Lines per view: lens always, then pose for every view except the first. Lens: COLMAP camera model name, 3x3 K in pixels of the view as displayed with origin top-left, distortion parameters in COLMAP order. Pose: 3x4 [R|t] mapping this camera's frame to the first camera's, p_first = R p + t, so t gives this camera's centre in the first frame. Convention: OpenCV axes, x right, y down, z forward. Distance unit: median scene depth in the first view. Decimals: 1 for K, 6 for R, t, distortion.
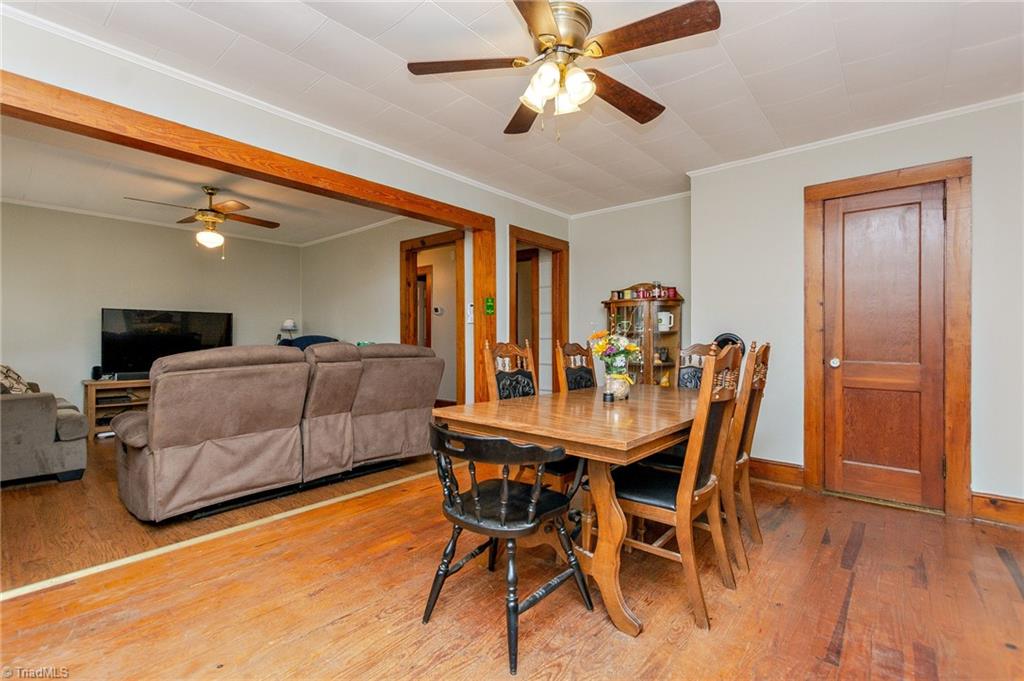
lens RADIAL K [[454.7, 0, 519.7], [0, 454.7, 338.5], [0, 0, 1]] dist [0.005532, -0.003445]
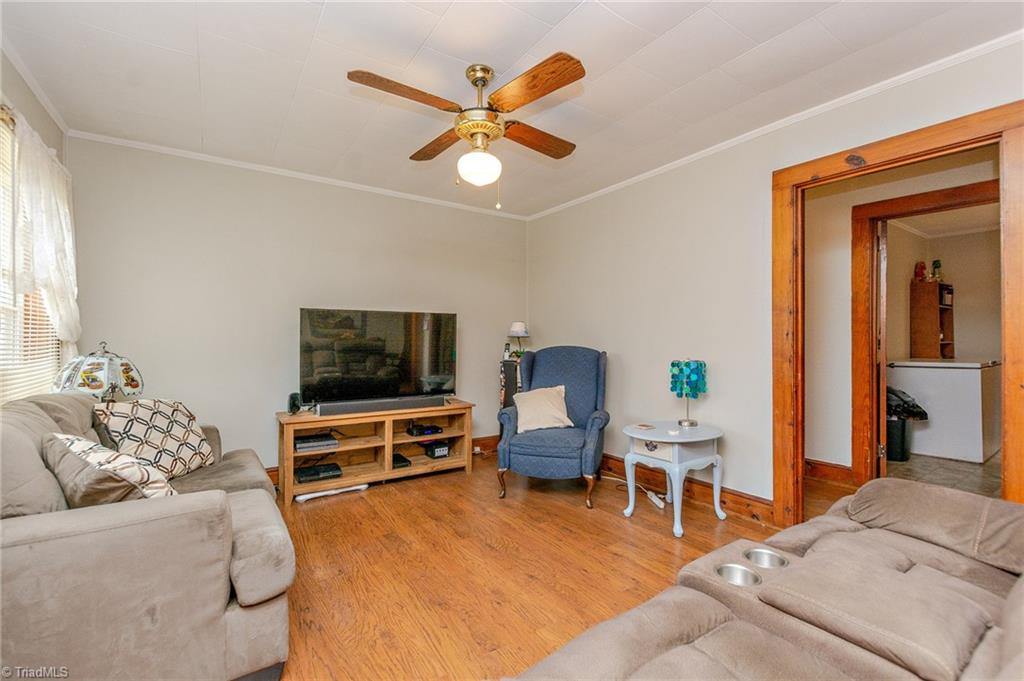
lens RADIAL K [[454.7, 0, 535.4], [0, 454.7, 342.4], [0, 0, 1]] dist [0.005532, -0.003445]
pose [[0.969966, -0.001637, -0.243235, -0.407581], [0.002463, 0.999992, 0.003092, -0.017257], [0.243228, -0.003599, 0.969962, 0.421974]]
